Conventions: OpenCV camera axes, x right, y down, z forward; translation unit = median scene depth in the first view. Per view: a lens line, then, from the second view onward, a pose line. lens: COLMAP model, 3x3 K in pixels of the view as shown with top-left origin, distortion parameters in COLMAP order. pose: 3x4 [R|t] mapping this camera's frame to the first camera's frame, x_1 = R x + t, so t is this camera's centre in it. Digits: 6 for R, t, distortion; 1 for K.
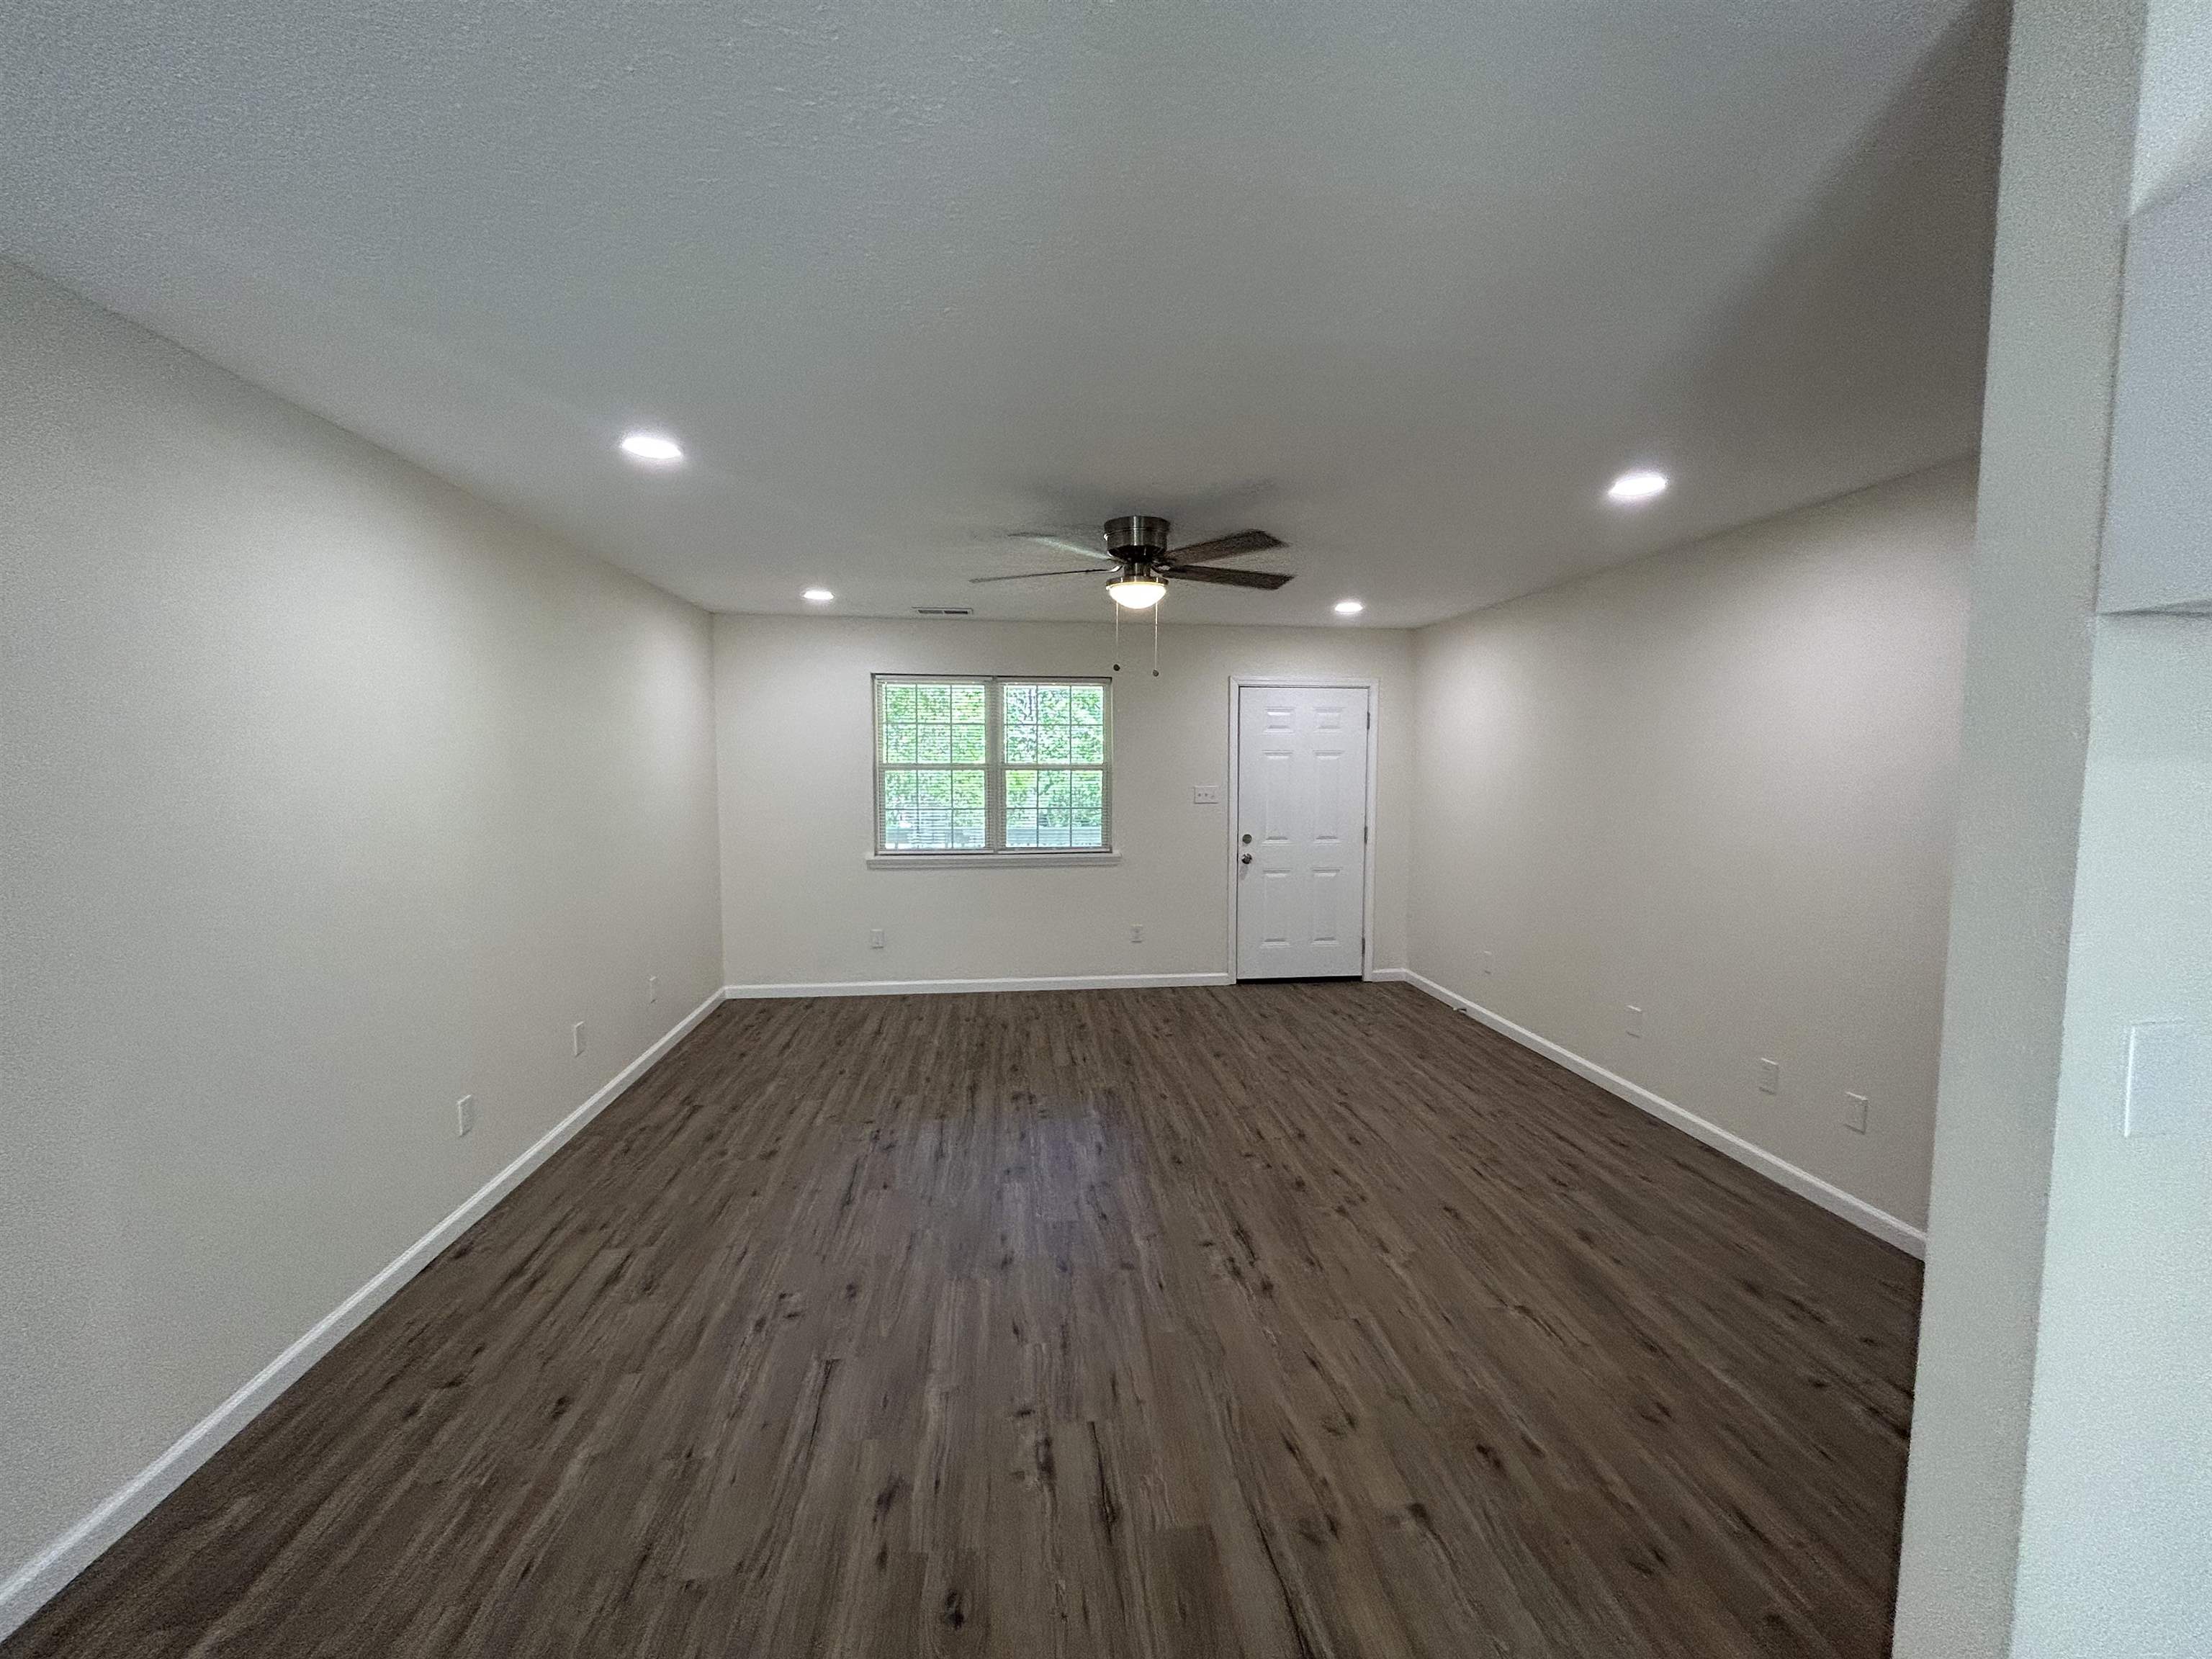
lens RADIAL K [[893.2, 0, 1109.6], [0, 893.2, 820.8], [0, 0, 1]] dist [-0.000115, 0.001140]
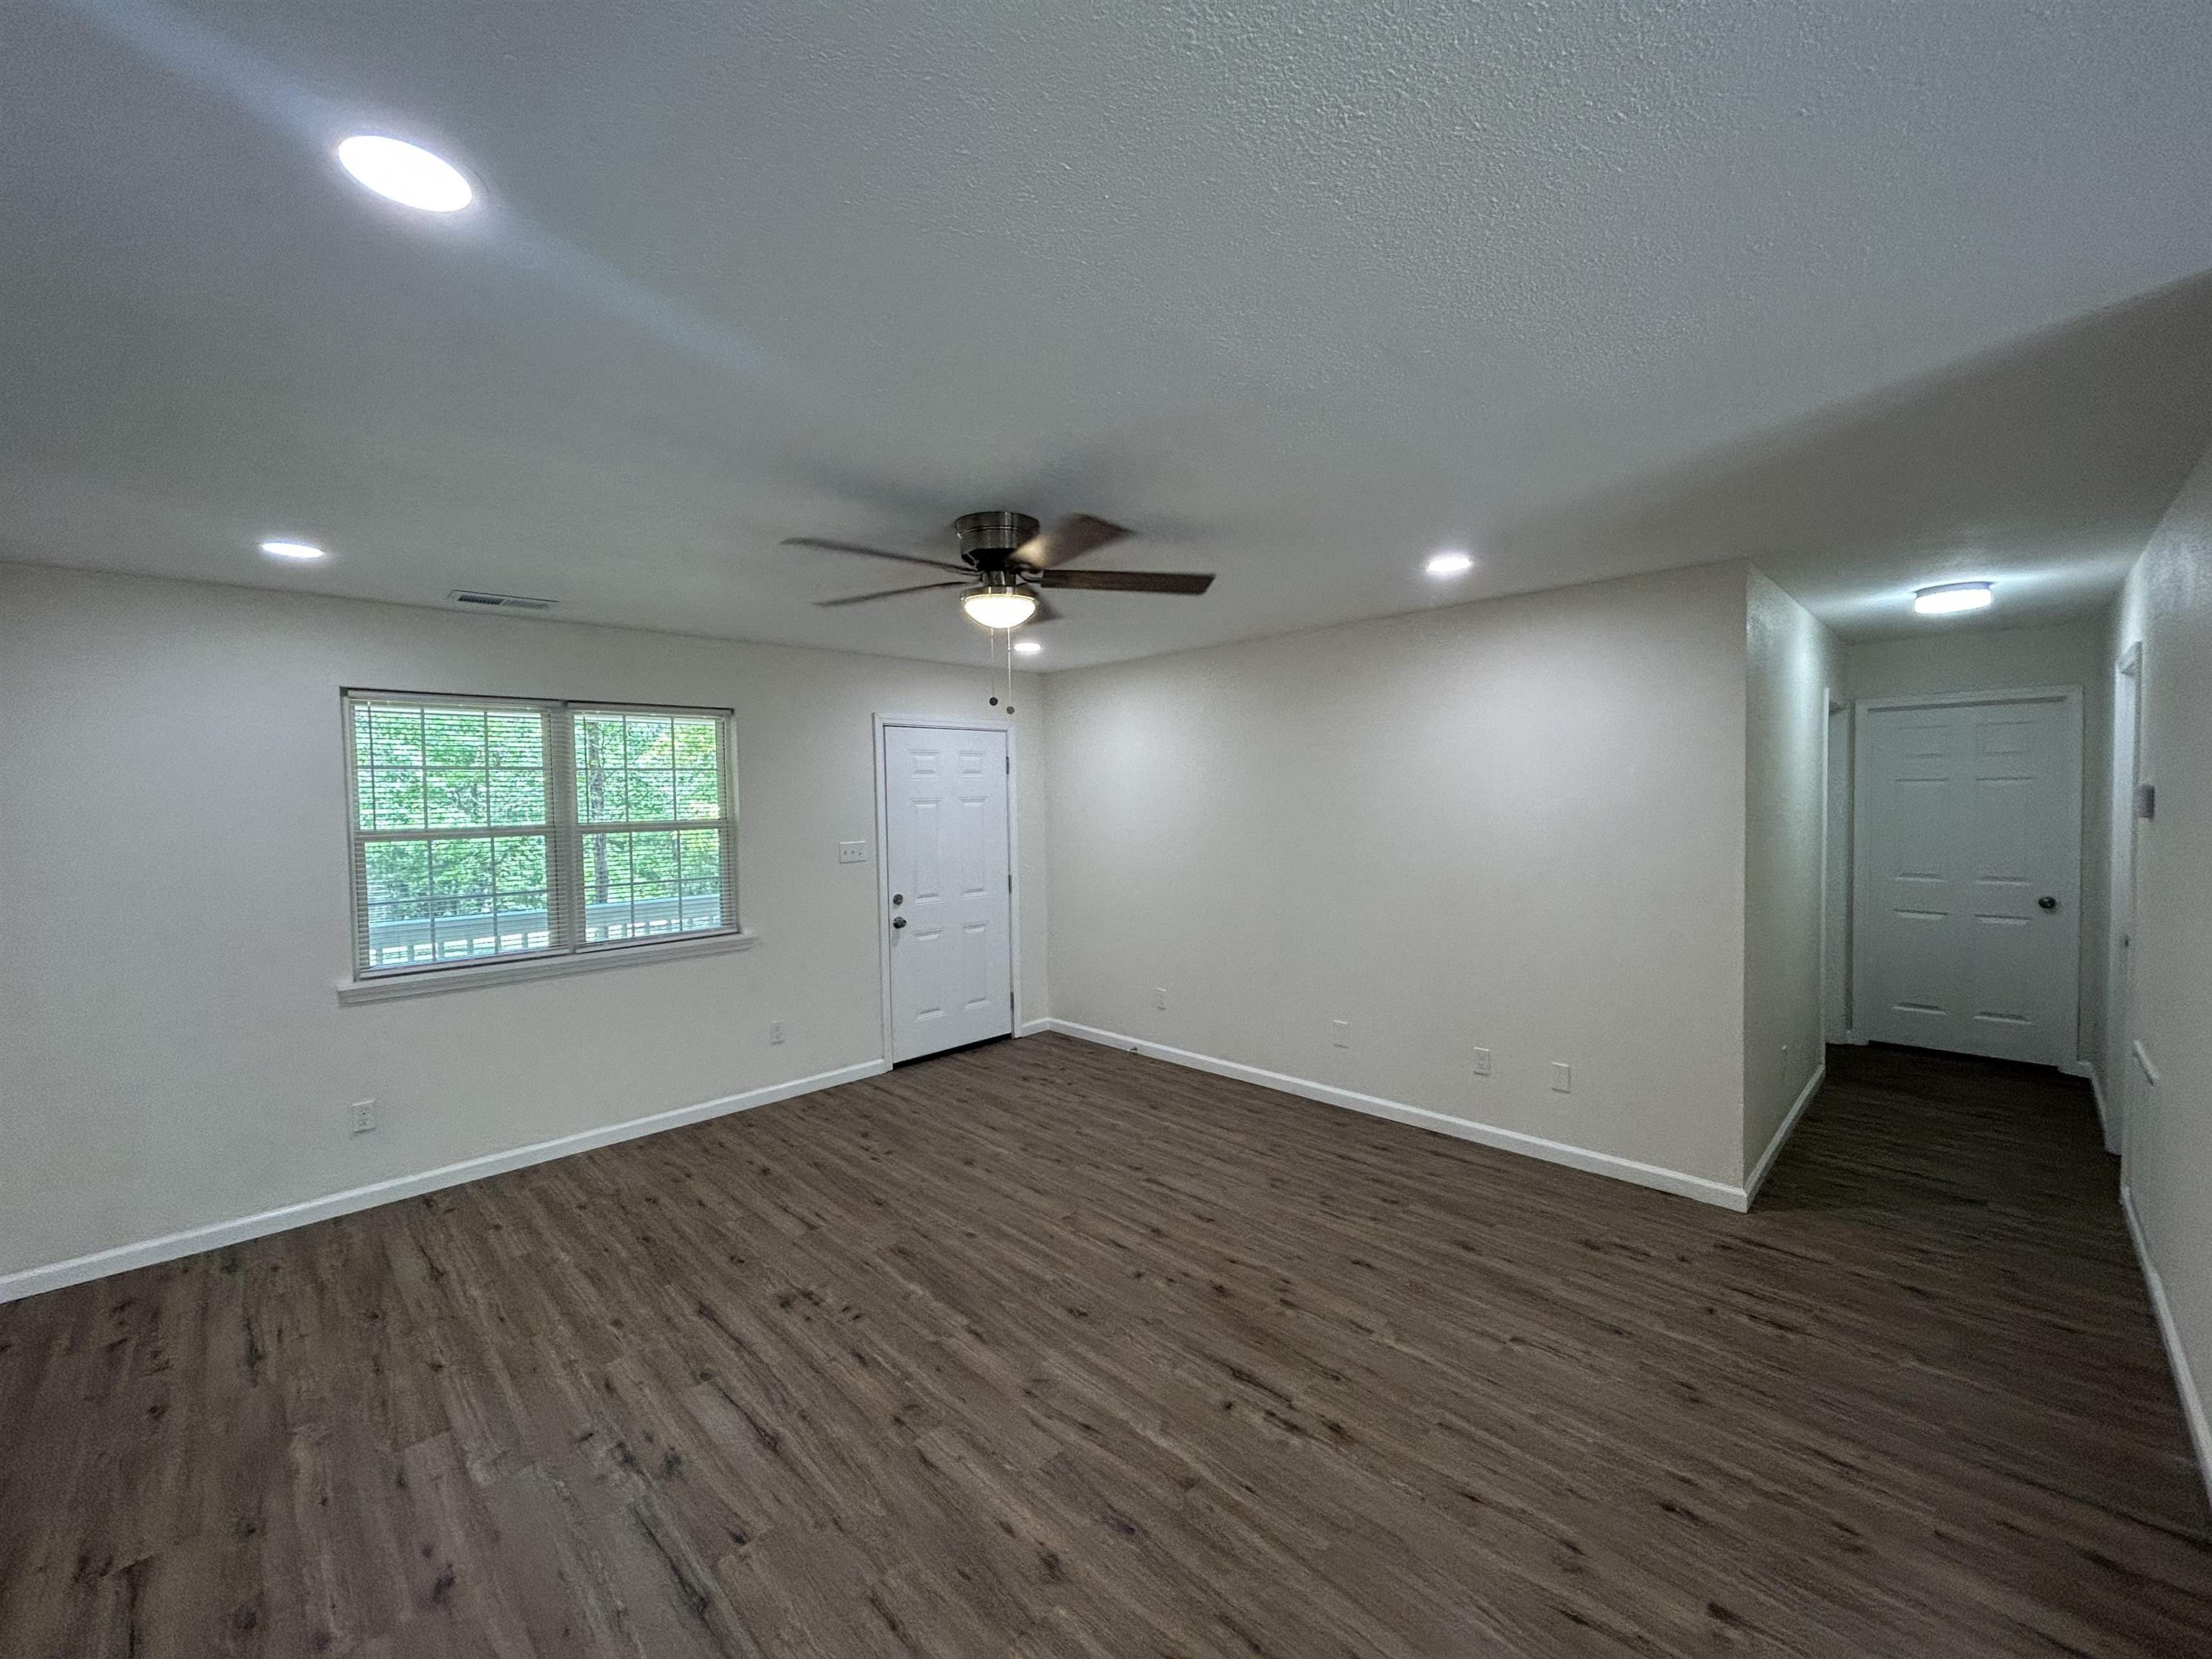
lens RADIAL K [[893.2, 0, 1107.4], [0, 893.2, 820.4], [0, 0, 1]] dist [-0.000115, 0.001140]
pose [[0.789964, -0.035866, 0.612103, -0.312662], [0.063336, 0.997721, -0.023279, -0.034706], [-0.609873, 0.057157, 0.790435, 0.263750]]
